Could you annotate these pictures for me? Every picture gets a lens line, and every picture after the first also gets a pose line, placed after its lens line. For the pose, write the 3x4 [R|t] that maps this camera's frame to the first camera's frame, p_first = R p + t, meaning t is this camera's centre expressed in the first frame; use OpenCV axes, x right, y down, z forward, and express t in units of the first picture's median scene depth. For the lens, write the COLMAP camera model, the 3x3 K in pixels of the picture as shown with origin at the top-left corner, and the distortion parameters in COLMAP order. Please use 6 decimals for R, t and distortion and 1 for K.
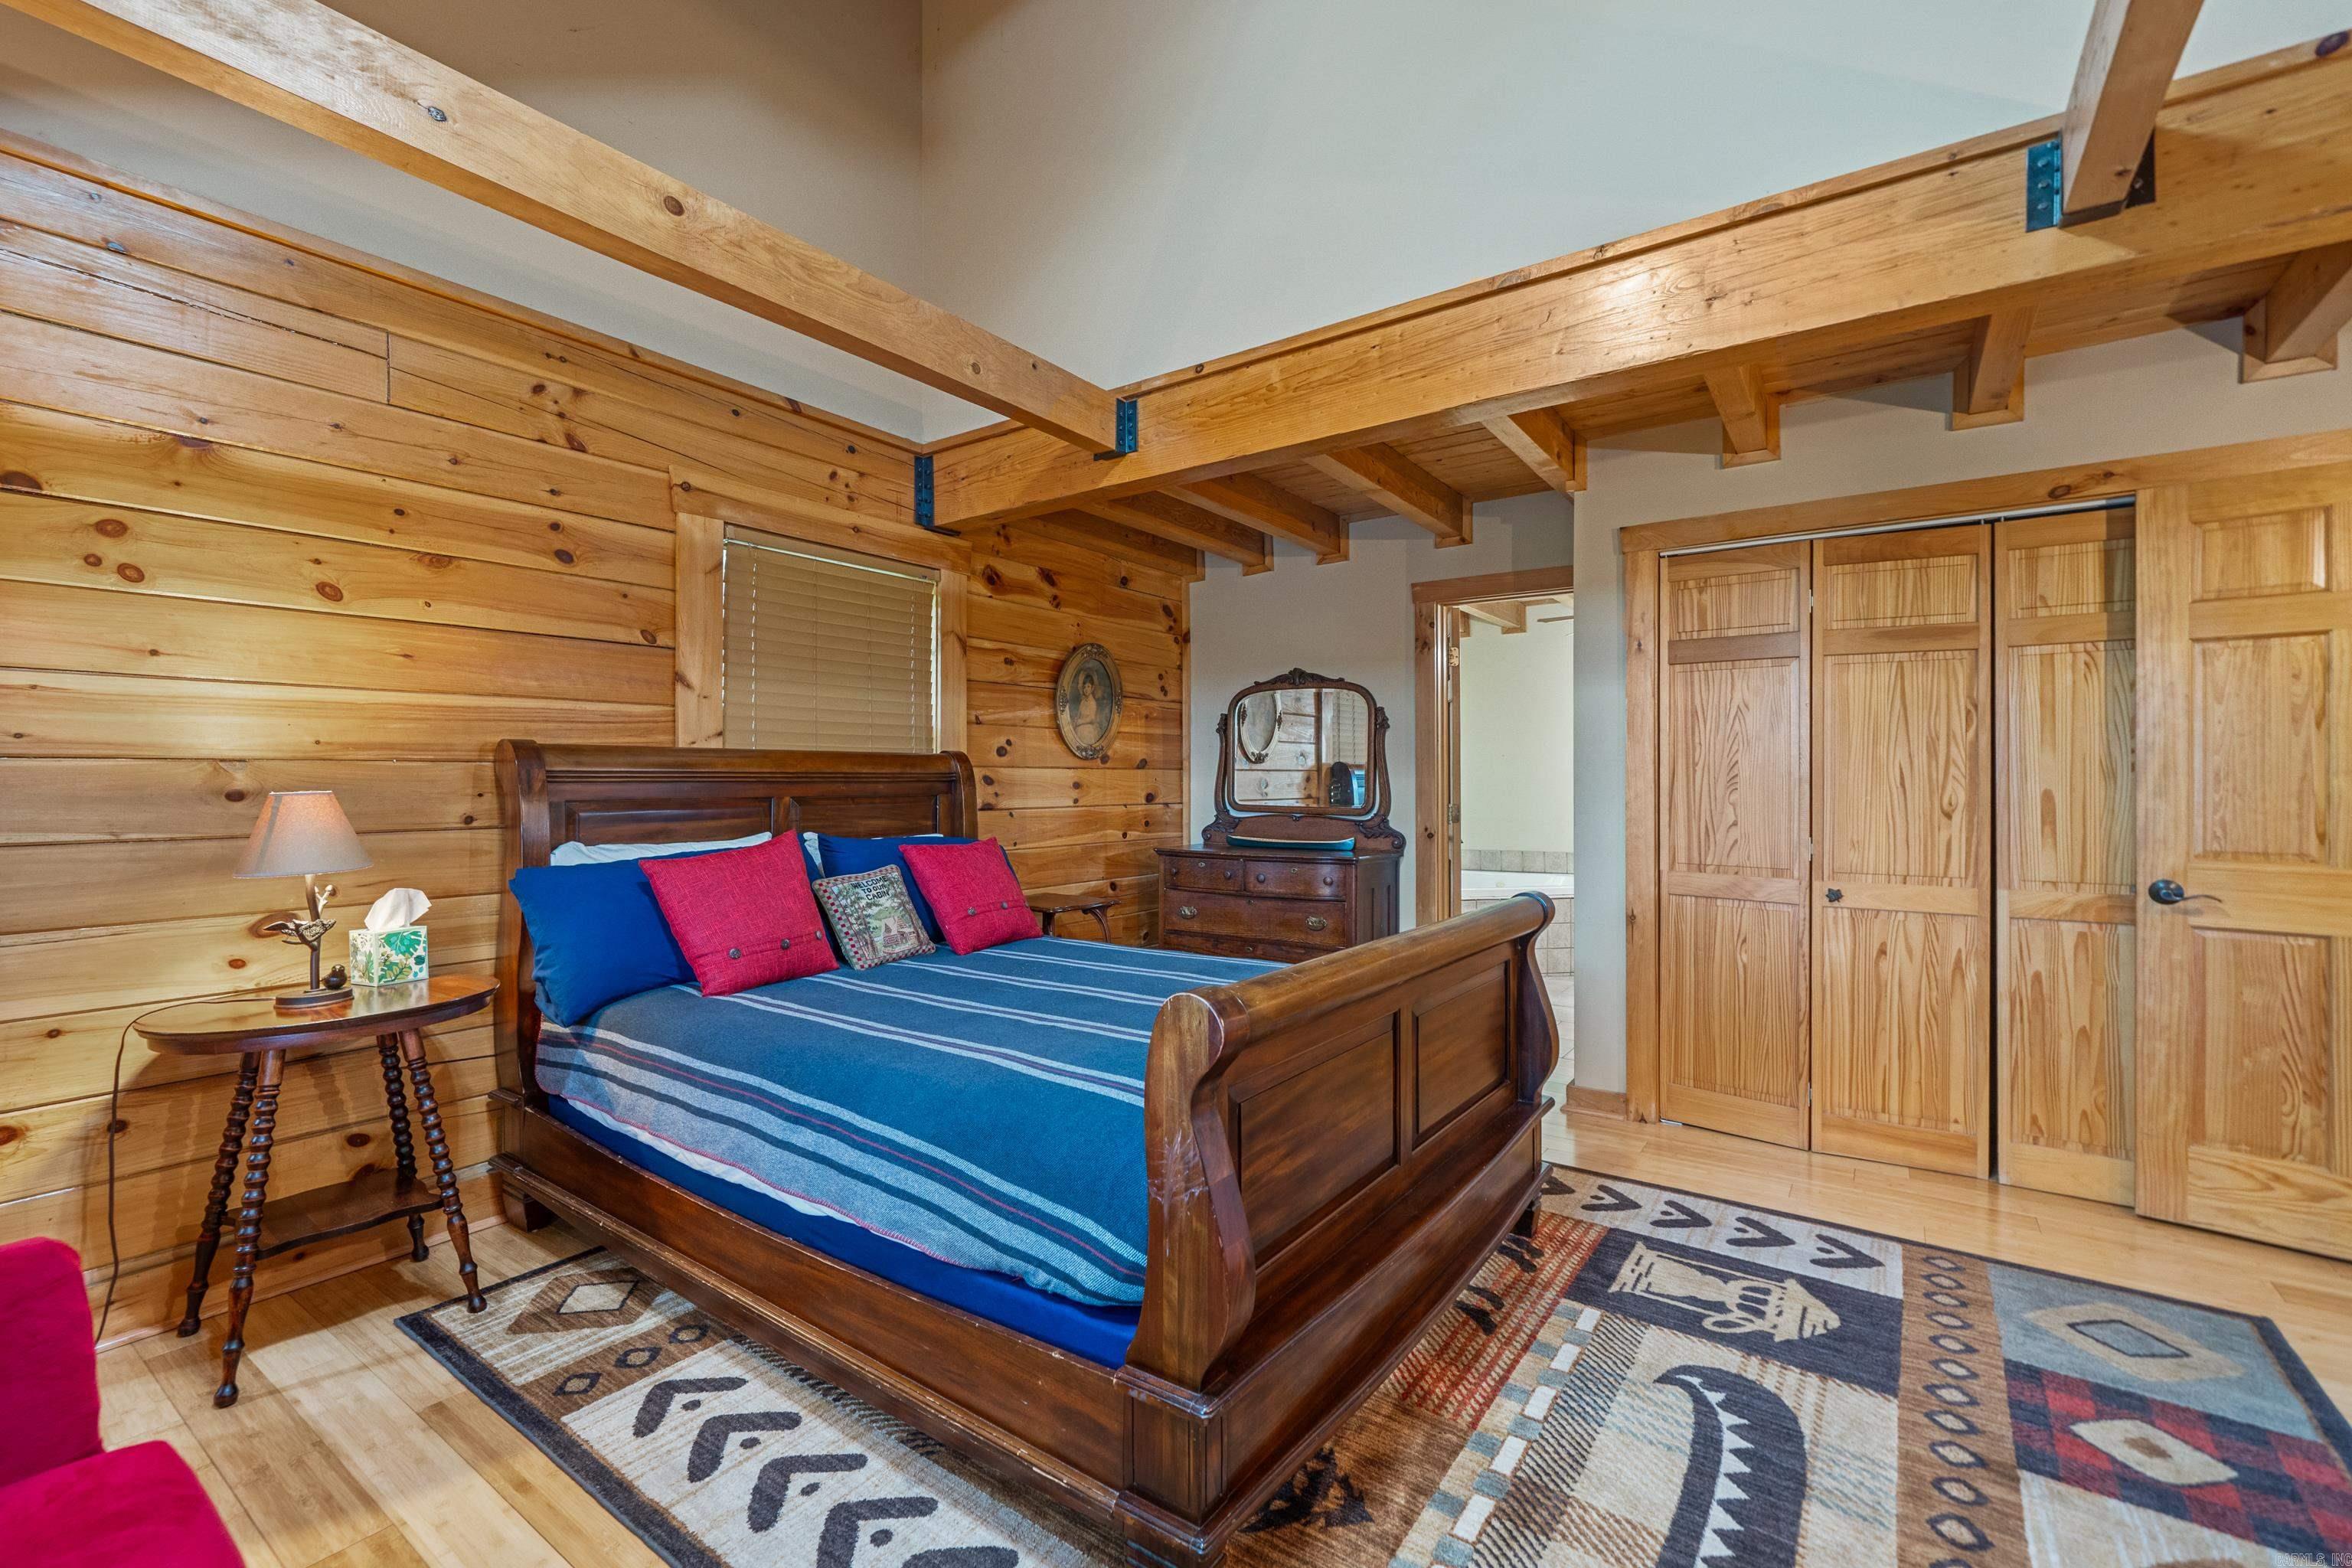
lens RADIAL K [[1010.1, 0, 1178.8], [0, 1010.1, 778.8], [0, 0, 1]] dist [-0.000309, -0.000099]
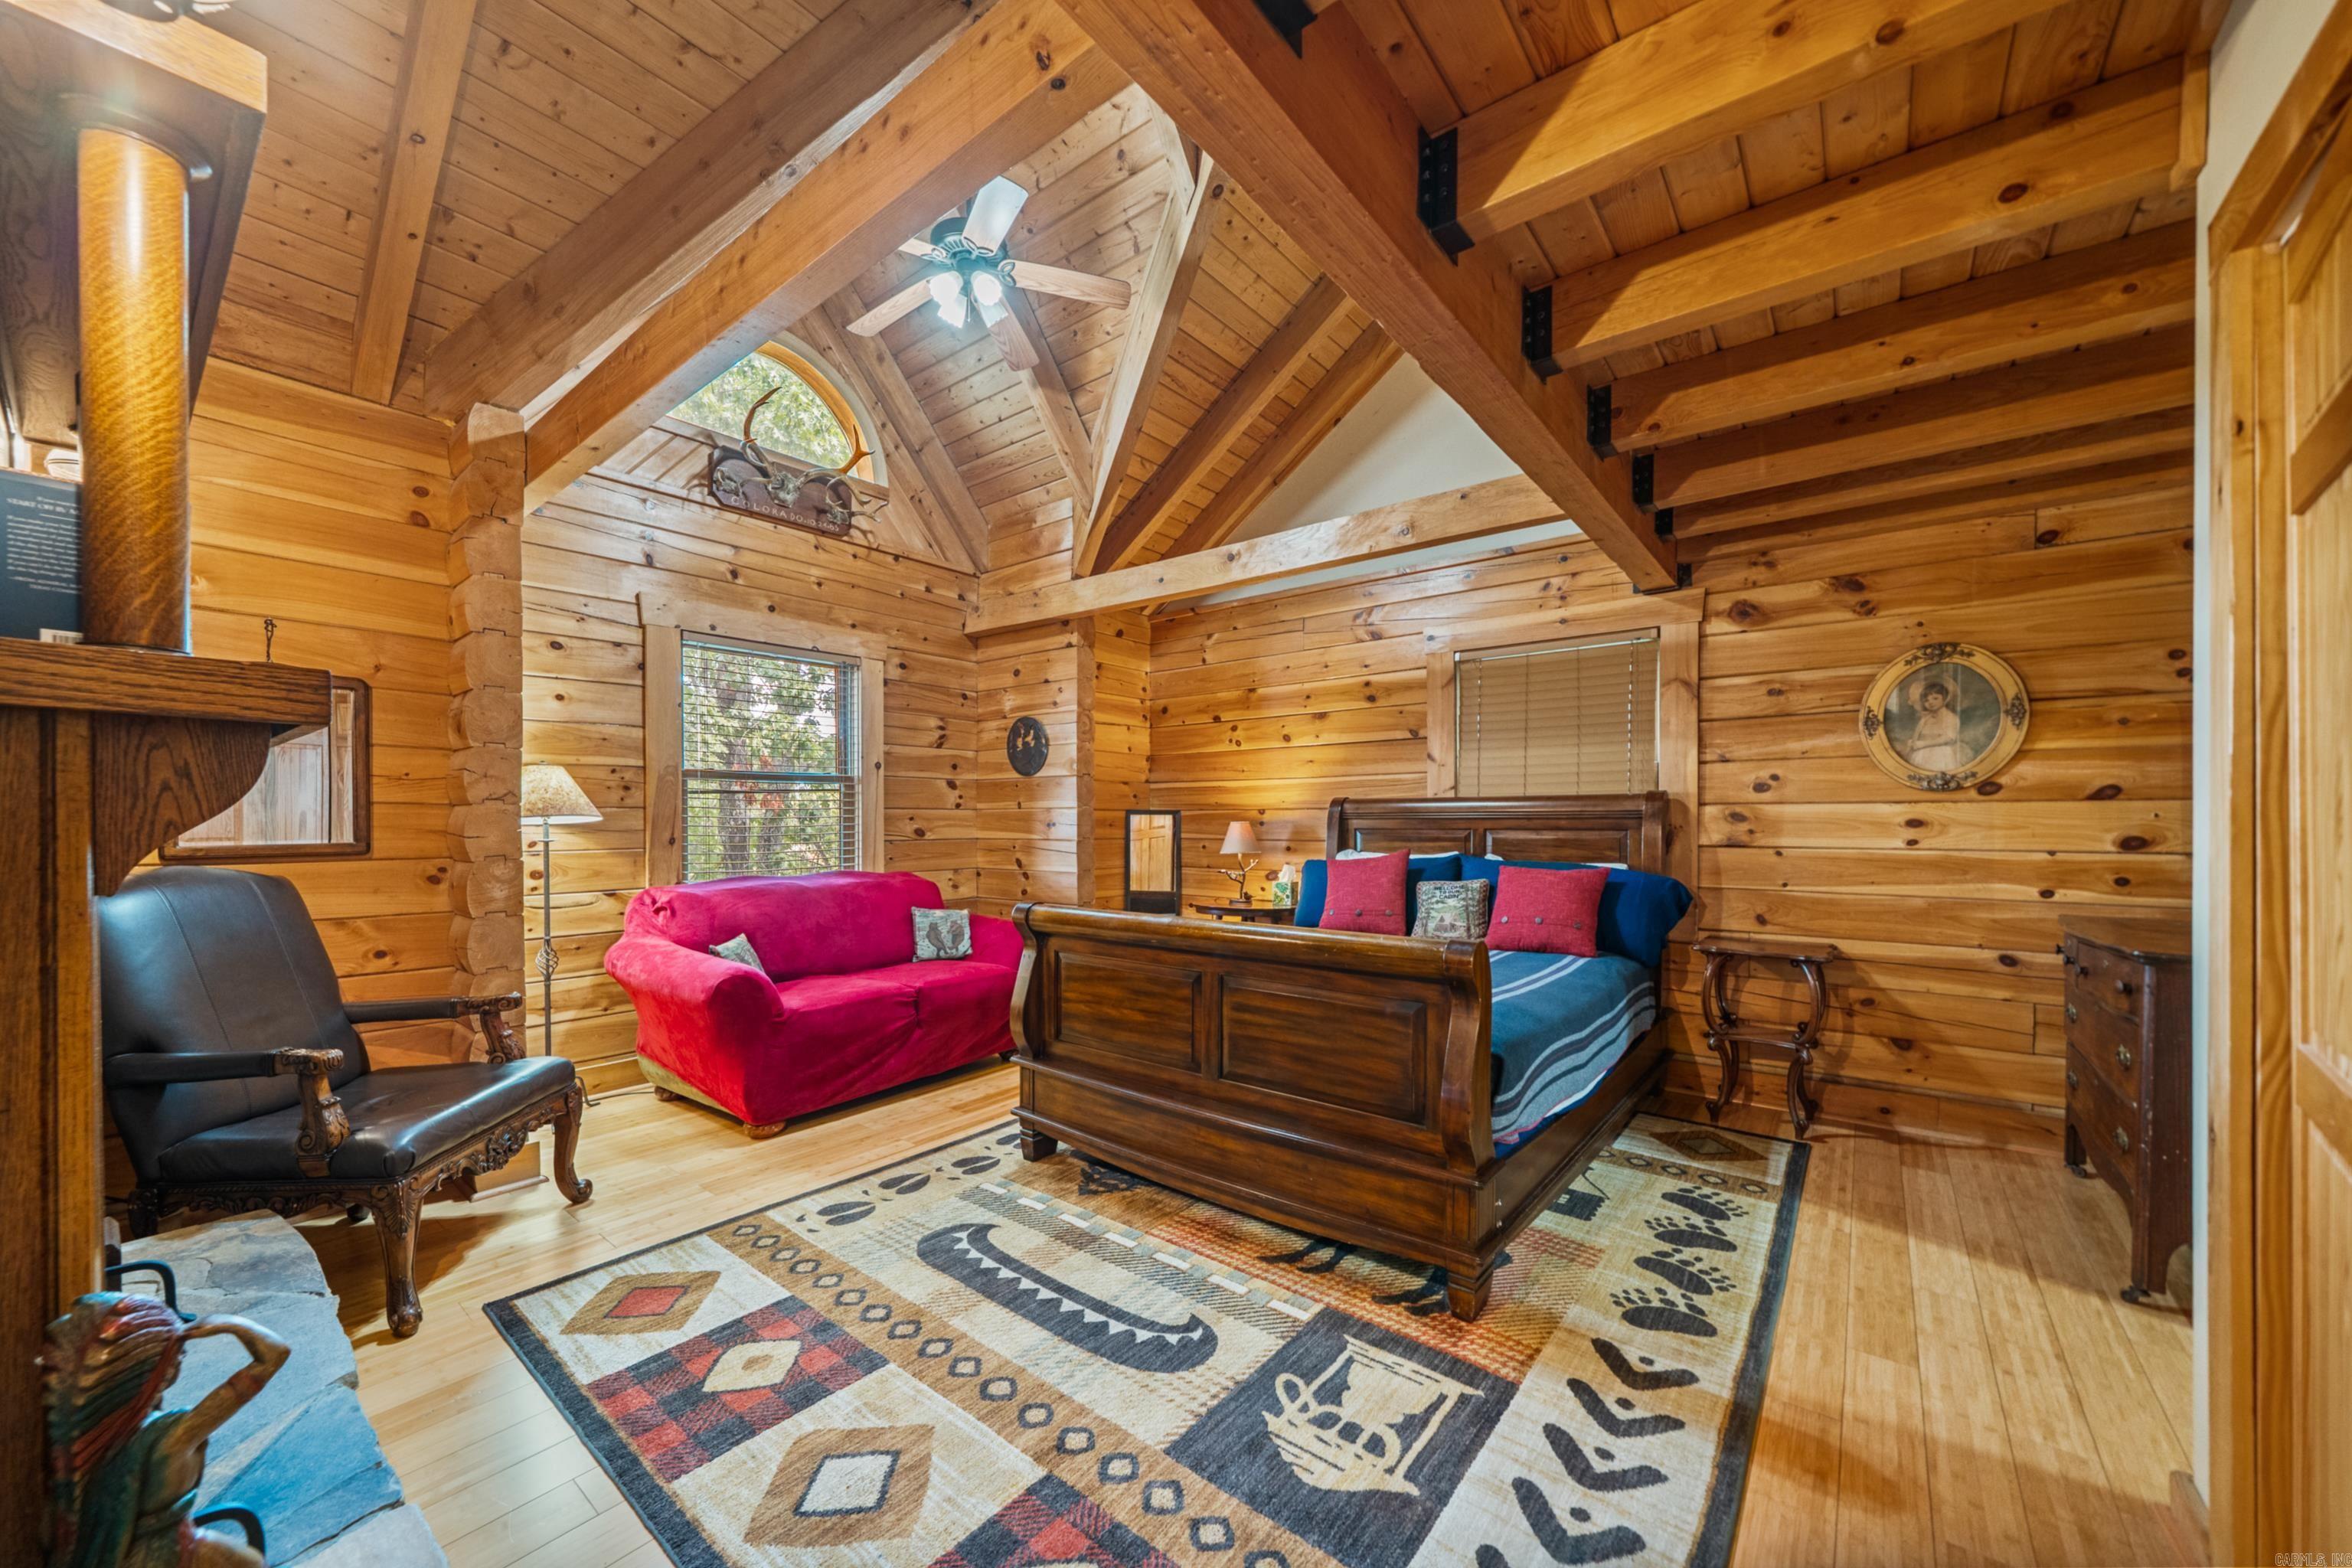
lens RADIAL K [[878.9, 0, 1146.9], [0, 878.9, 821.3], [0, 0, 1]] dist [0.000398, -0.000135]
pose [[-0.083932, 0.000990, -0.996471, 1.153132], [-0.000083, 0.999999, 0.001000, 0.007509], [0.996472, 0.000167, -0.083931, 0.785508]]
